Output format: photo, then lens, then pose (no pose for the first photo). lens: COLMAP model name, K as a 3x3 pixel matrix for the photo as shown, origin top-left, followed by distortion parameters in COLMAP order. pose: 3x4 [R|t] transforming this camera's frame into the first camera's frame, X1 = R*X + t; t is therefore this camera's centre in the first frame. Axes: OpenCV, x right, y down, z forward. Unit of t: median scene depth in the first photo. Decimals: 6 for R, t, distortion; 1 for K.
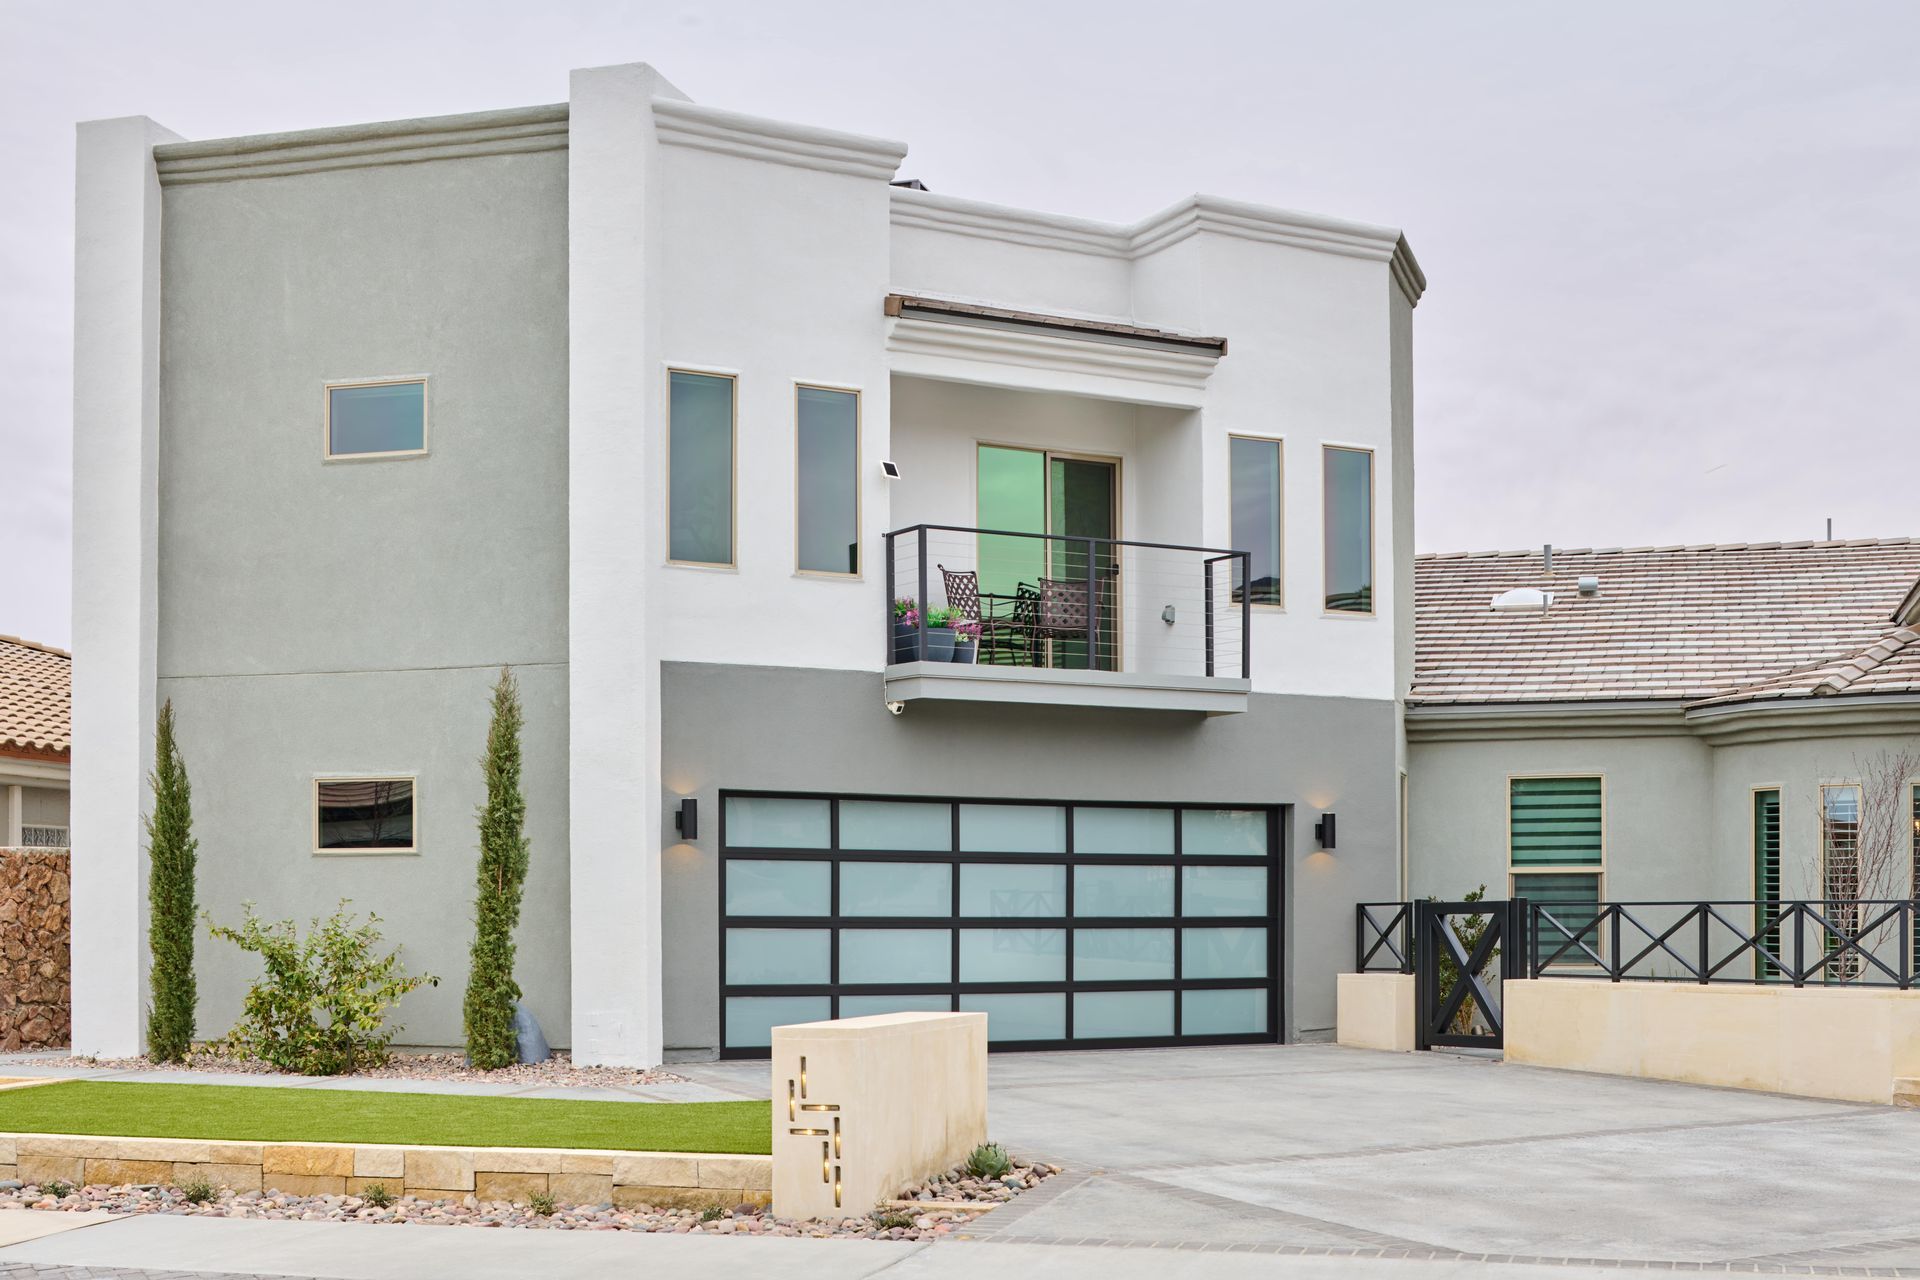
lens RADIAL K [[2474.9, 0, 985.3], [0, 2474.9, 912.2], [0, 0, 1]] dist [-0.064496, 0.000000]
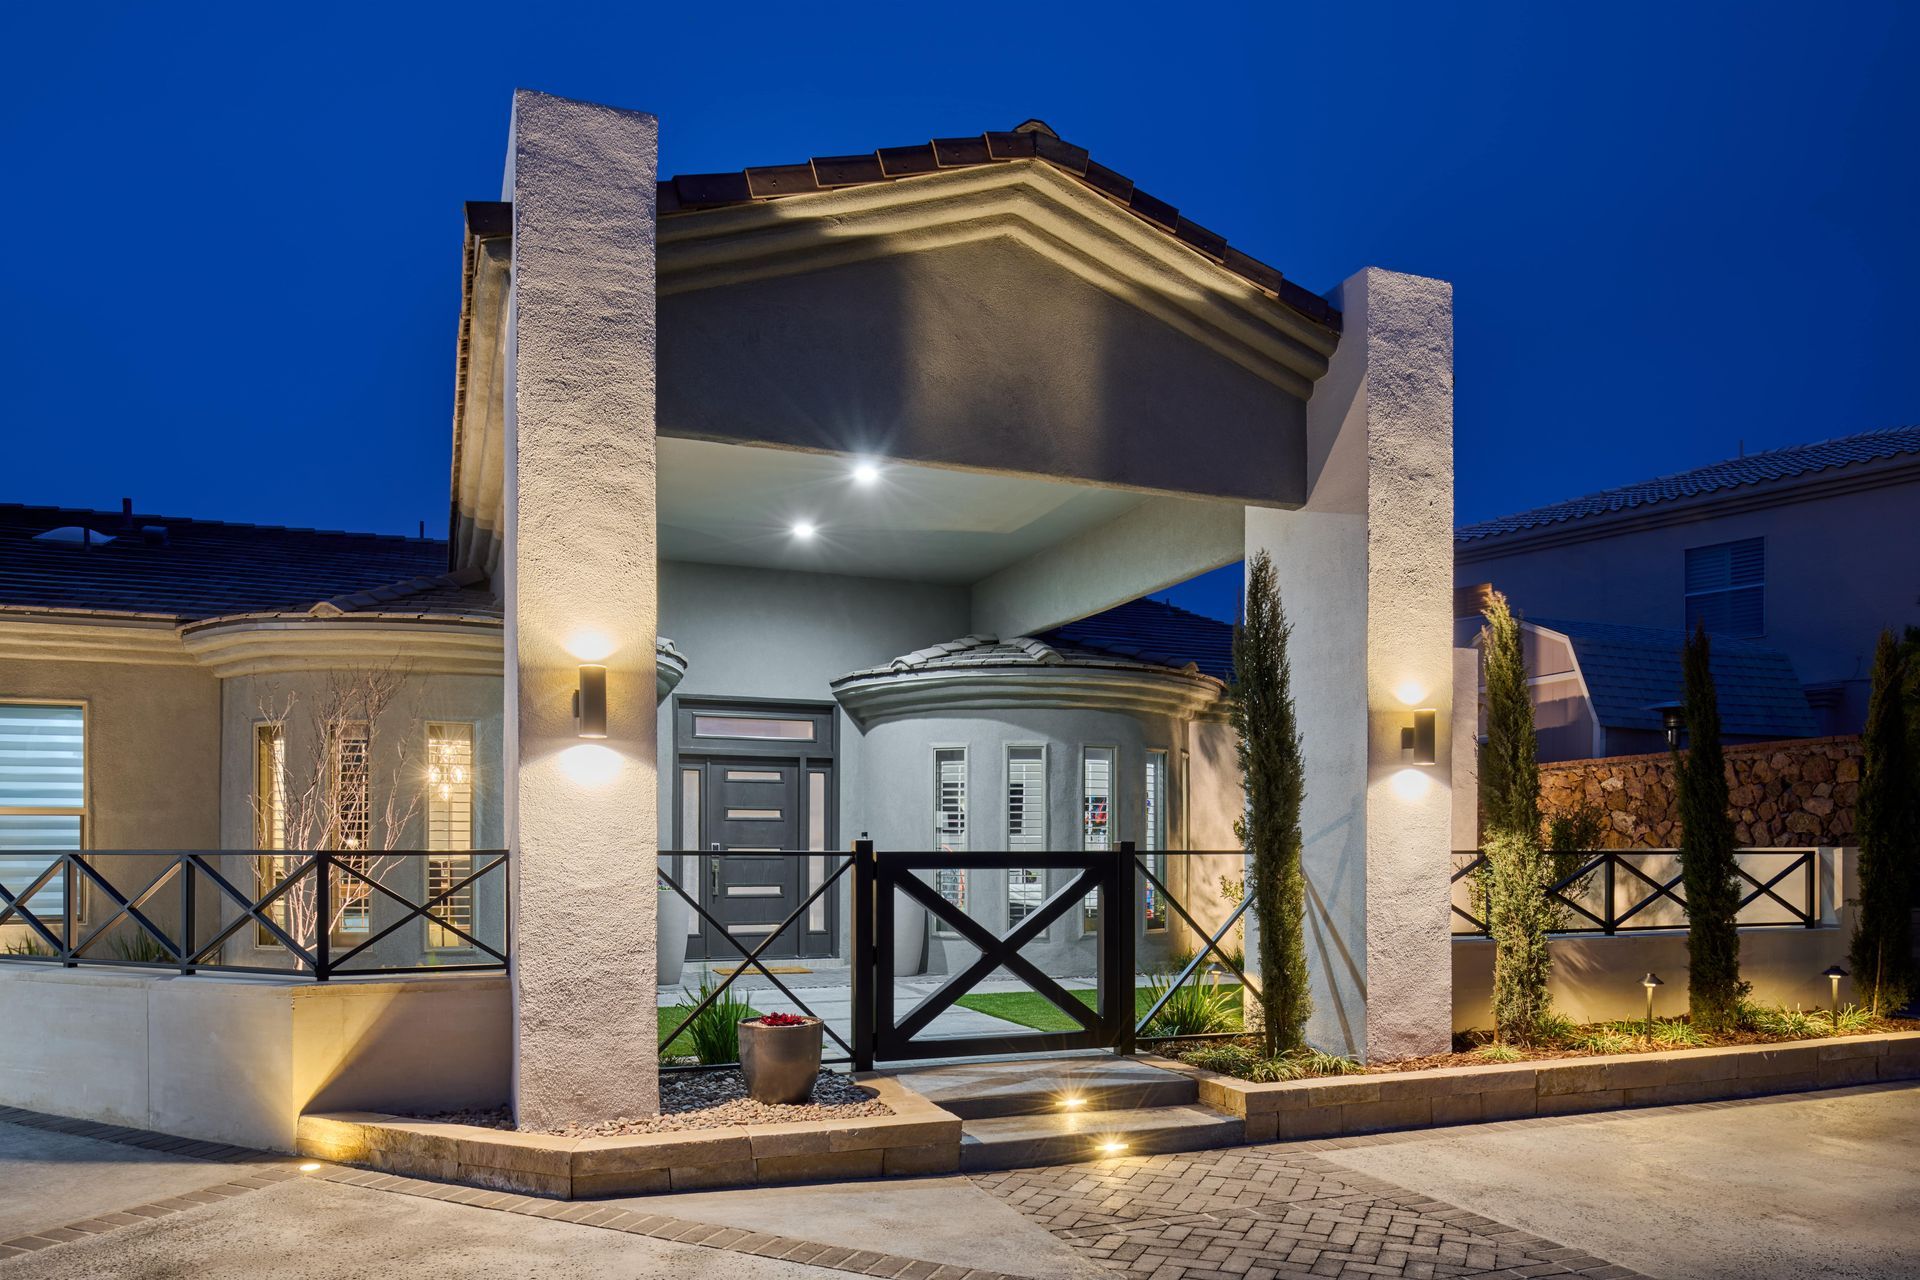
lens RADIAL K [[1314.6, 0, 966.4], [0, 1314.6, 858.3], [0, 0, 1]] dist [-0.004522, -0.015790]
pose [[0.792385, 0.001082, 0.610021, 0.231366], [-0.004517, 0.999981, 0.004093, -0.004084], [-0.610005, -0.005999, 0.792375, 0.471376]]
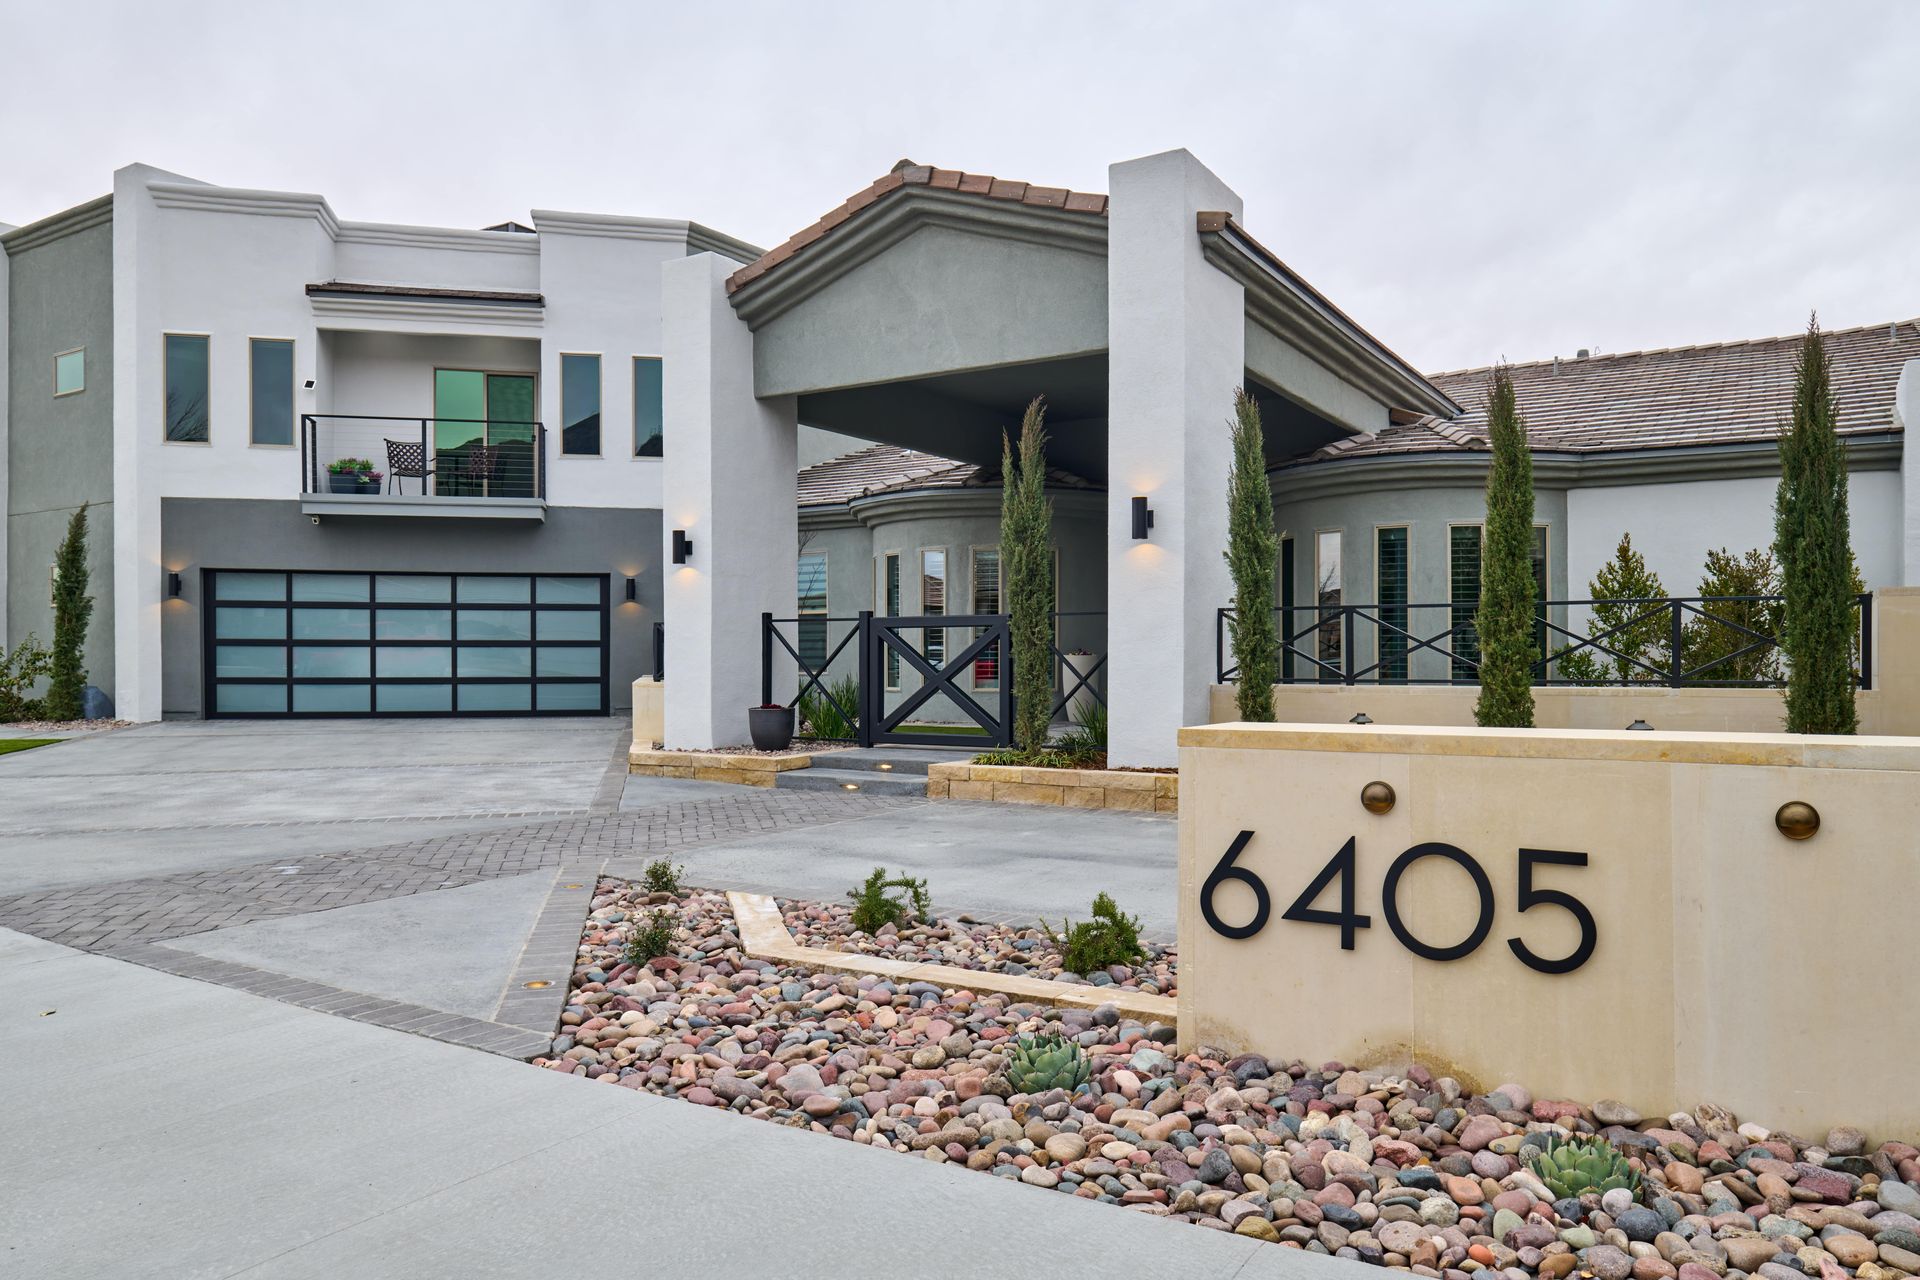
lens RADIAL K [[1314.6, 0, 970.1], [0, 1314.6, 670.8], [0, 0, 1]] dist [-0.004522, -0.015790]
pose [[0.959982, 0.003756, -0.280036, 0.622702], [-0.000634, 0.999937, 0.011238, 0.012377], [0.280060, -0.010611, 0.959924, 0.218118]]
